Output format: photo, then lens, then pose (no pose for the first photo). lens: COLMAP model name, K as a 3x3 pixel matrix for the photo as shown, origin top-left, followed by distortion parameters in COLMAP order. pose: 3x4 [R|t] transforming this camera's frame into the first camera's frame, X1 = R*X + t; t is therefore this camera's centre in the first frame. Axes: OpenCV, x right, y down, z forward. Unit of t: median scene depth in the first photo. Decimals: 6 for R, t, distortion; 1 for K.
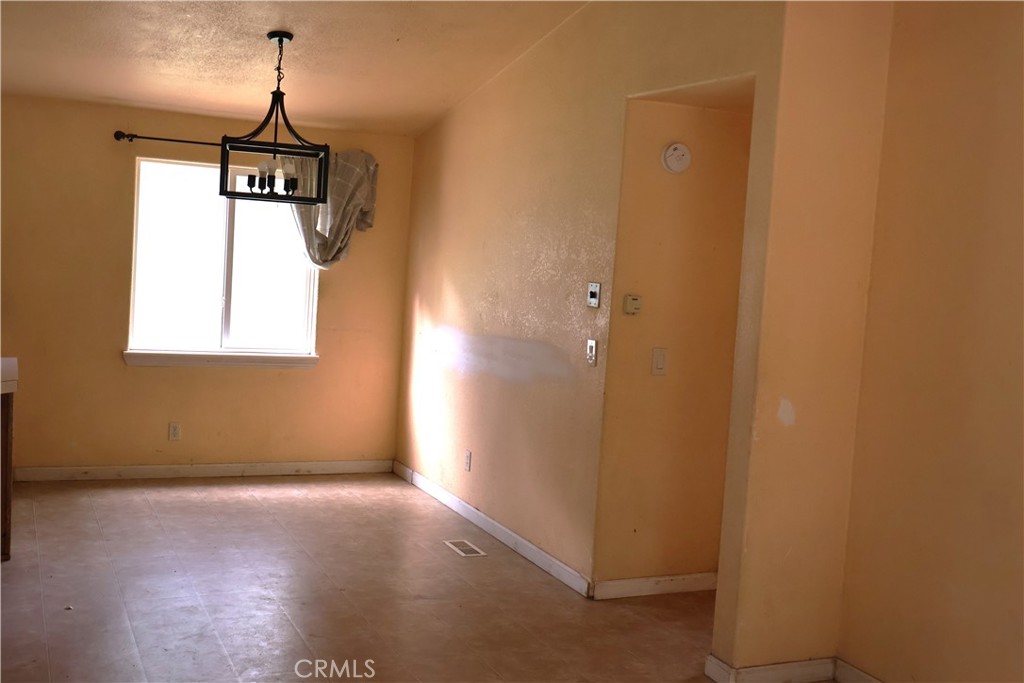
lens RADIAL K [[1081.1, 0, 513.0], [0, 1081.1, 338.6], [0, 0, 1]] dist [0.004399, 0.007624]
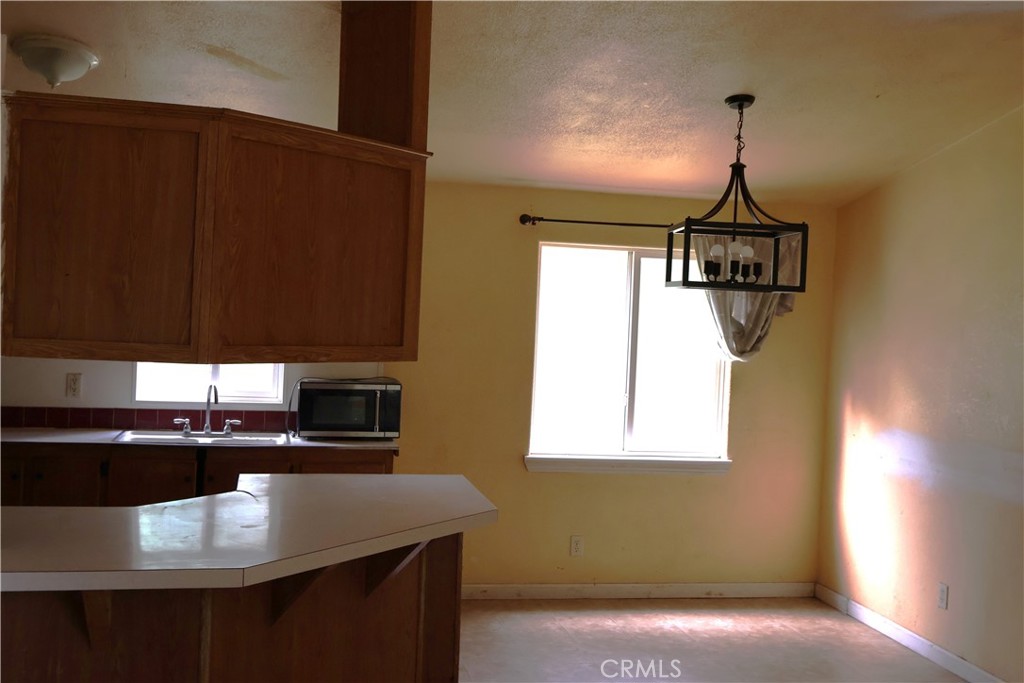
lens RADIAL K [[1133.2, 0, 513.2], [0, 1133.2, 332.6], [0, 0, 1]] dist [0.005393, -0.007340]
pose [[0.974317, -0.014517, -0.224714, -0.165095], [-0.000502, 0.997777, -0.066633, -0.029355], [0.225182, 0.065034, 0.972144, 0.077820]]
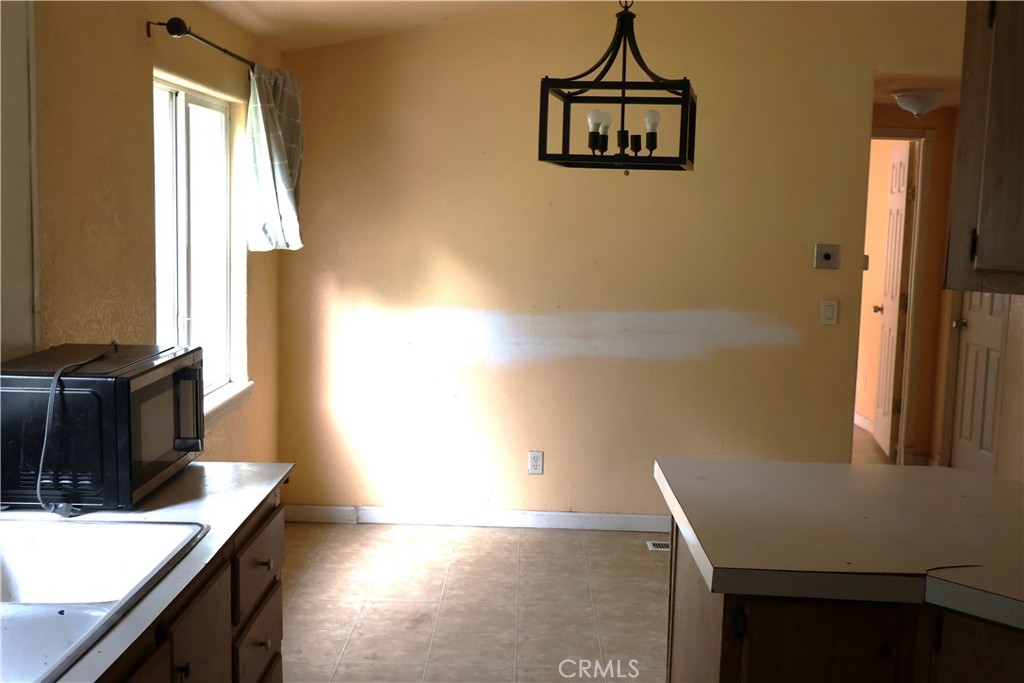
lens RADIAL K [[1107.5, 0, 447.8], [0, 1107.5, 340.9], [0, 0, 1]] dist [0.009666, 0.011865]
pose [[0.473290, -0.165291, 0.865261, -0.815401], [0.083073, 0.986236, 0.142960, -0.111416], [-0.876981, 0.004218, 0.480506, 0.651806]]
